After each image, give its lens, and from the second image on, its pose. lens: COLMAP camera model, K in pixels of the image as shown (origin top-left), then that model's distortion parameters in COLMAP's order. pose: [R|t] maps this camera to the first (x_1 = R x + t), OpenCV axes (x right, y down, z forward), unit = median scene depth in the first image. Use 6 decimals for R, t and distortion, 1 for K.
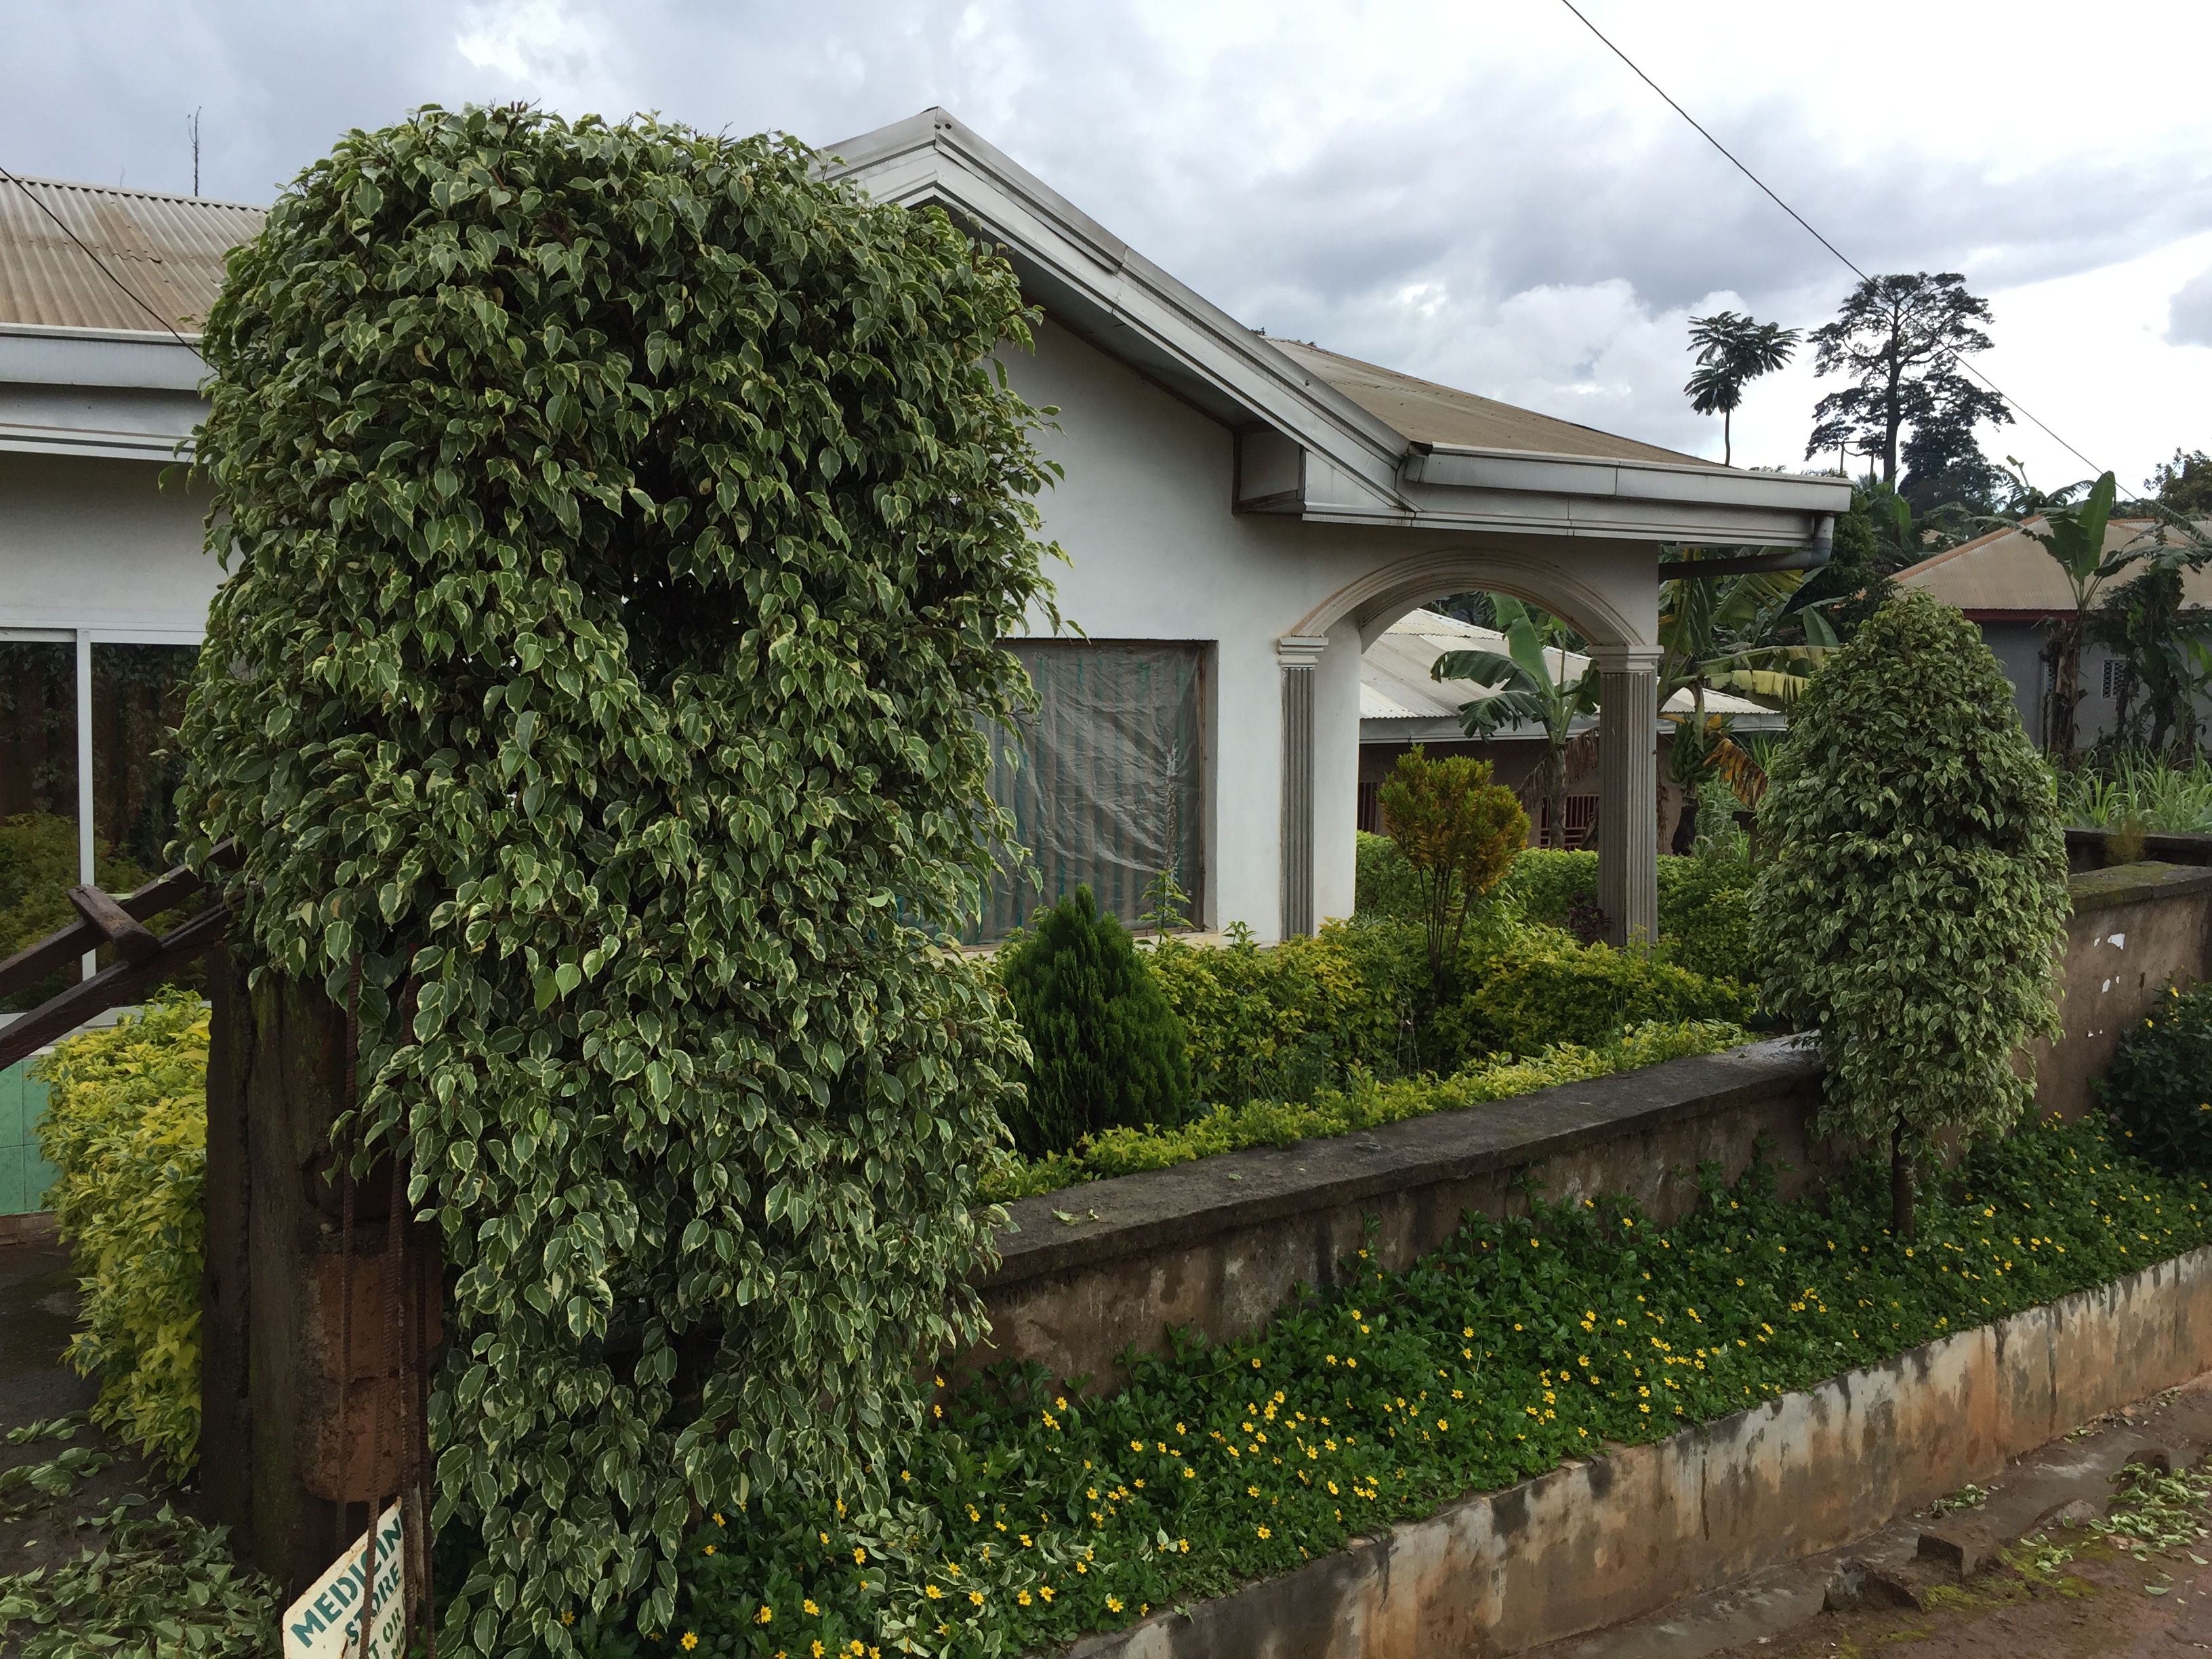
lens RADIAL K [[1879.4, 0, 1089.8], [0, 1879.4, 788.0], [0, 0, 1]] dist [0.086942, -0.116229]
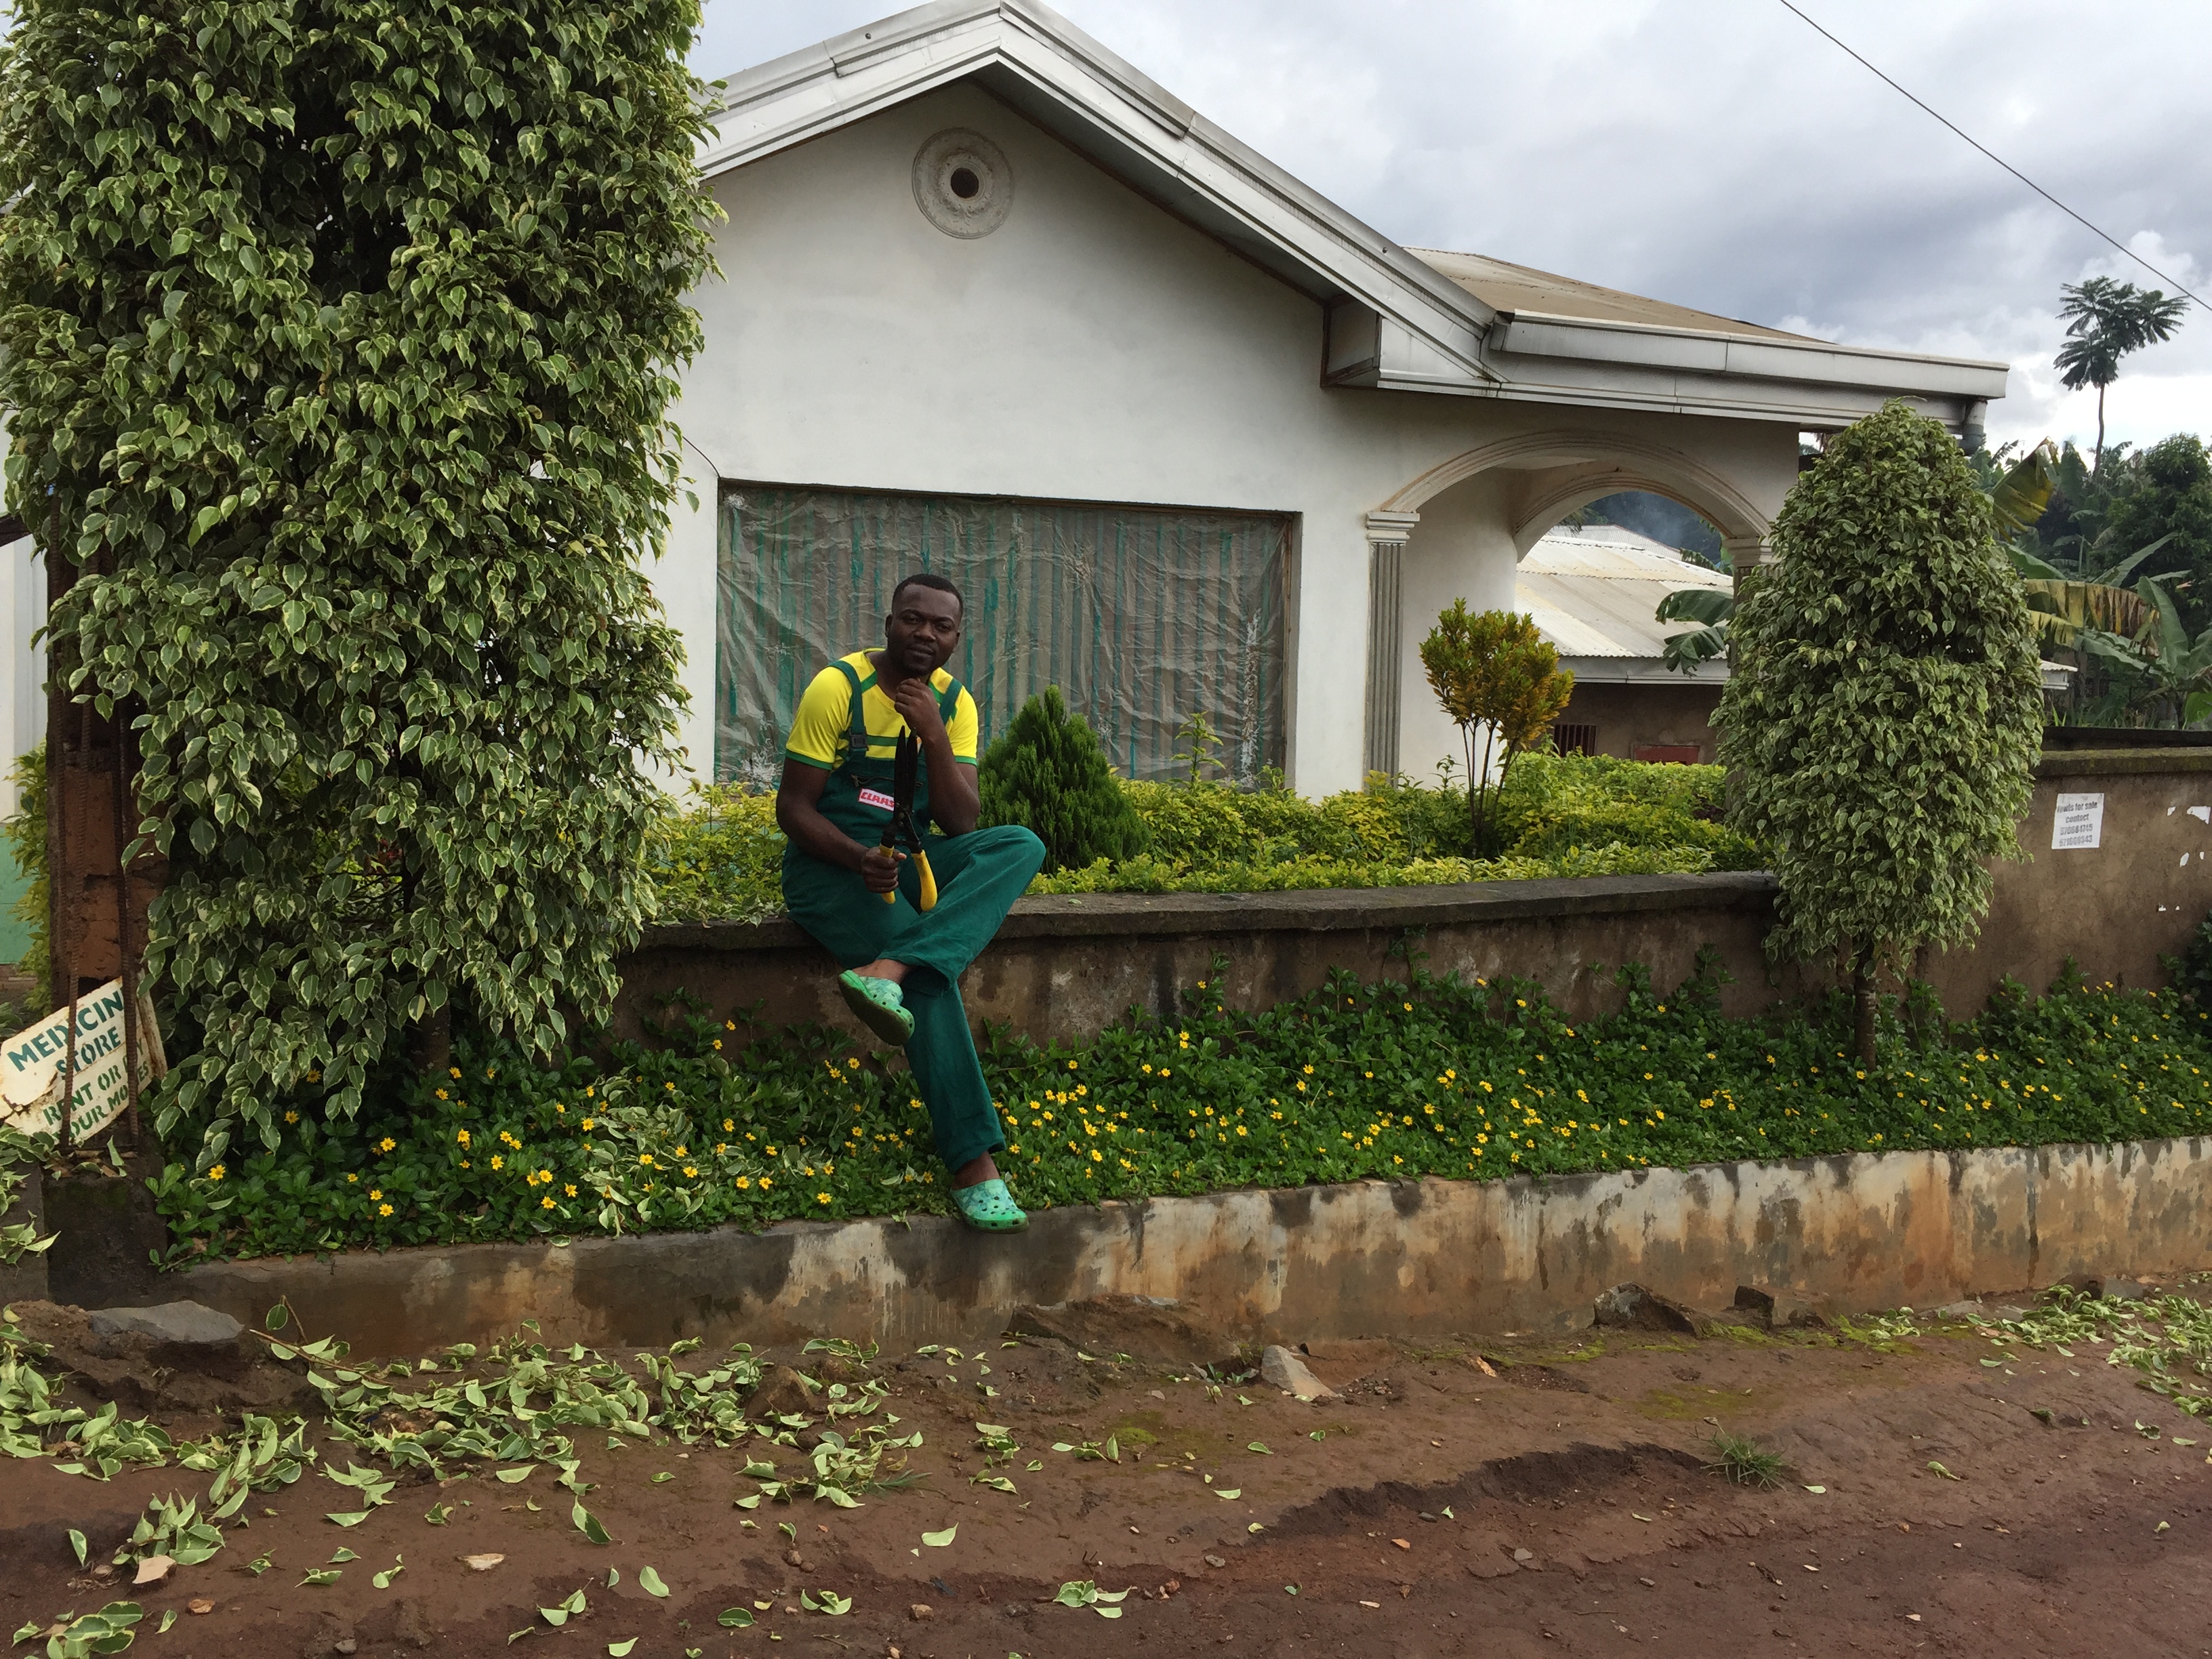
lens RADIAL K [[1879.4, 0, 1083.7], [0, 1879.4, 783.8], [0, 0, 1]] dist [0.086942, -0.116229]
pose [[0.985103, 0.032430, -0.168881, 0.208312], [-0.031789, 0.999473, 0.006501, 0.106009], [0.169002, -0.001036, 0.985615, -0.041446]]
